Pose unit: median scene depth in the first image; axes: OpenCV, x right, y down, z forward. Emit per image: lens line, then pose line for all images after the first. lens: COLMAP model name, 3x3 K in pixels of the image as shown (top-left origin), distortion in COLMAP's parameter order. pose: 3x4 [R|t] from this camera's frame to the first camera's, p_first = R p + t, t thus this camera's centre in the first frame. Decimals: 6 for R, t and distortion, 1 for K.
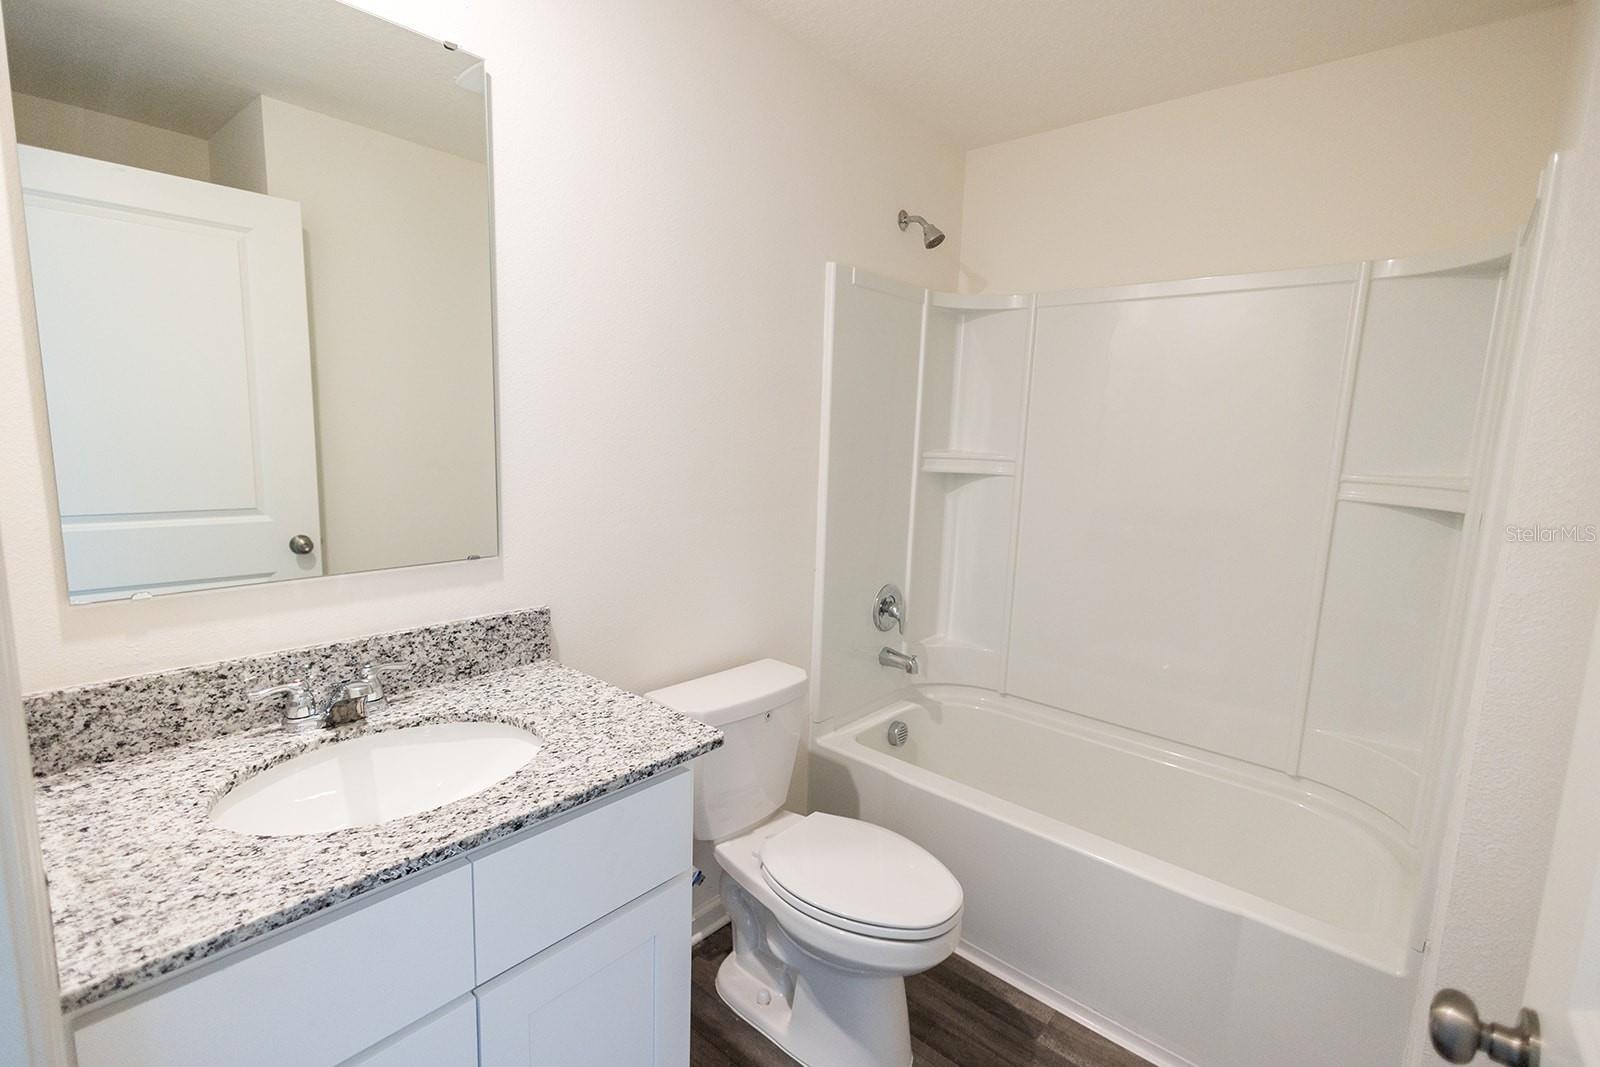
lens RADIAL K [[746.5, 0, 800.0], [0, 746.5, 533.5], [0, 0, 1]] dist [0.008028, 0.000069]
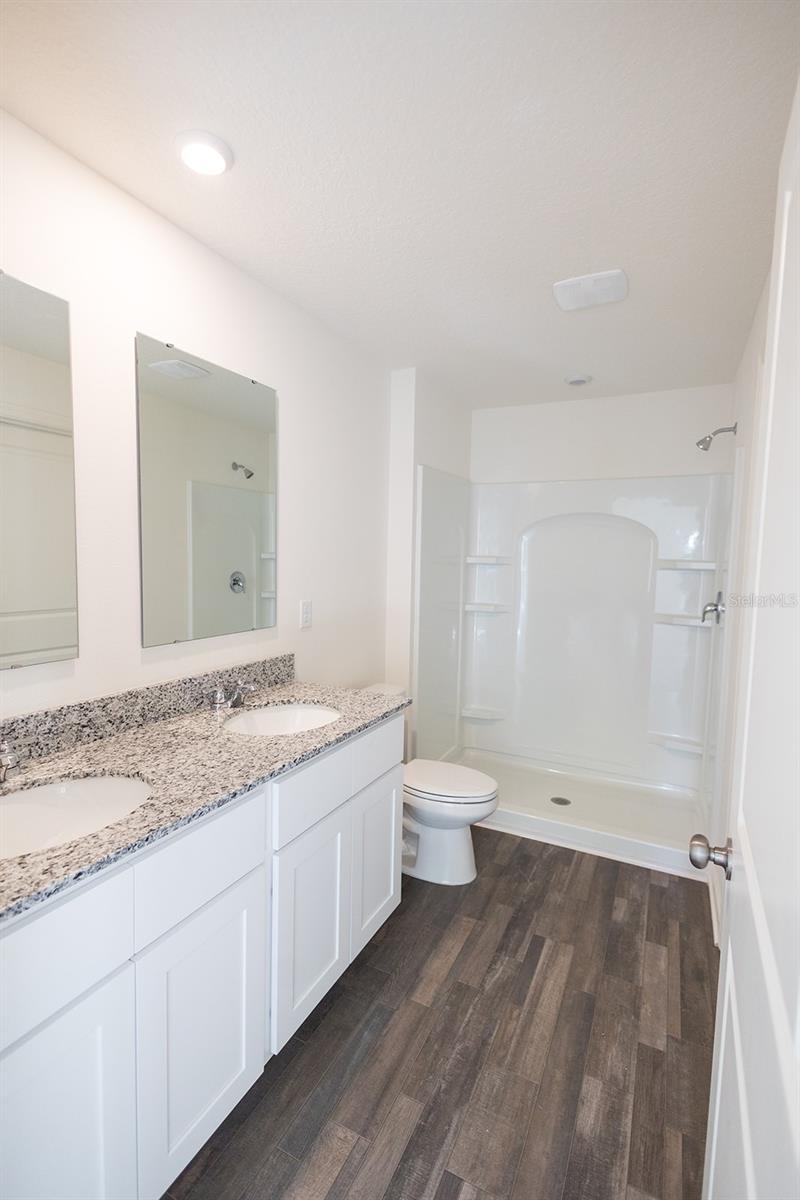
lens RADIAL K [[559.9, 0, 405.0], [0, 559.9, 580.8], [0, 0, 1]] dist [0.008028, 0.000069]
pose [[0.960667, -0.036639, 0.275277, -0.436080], [0.062169, 0.994474, -0.084594, 0.052546], [-0.270656, 0.098380, 0.957636, -0.471435]]
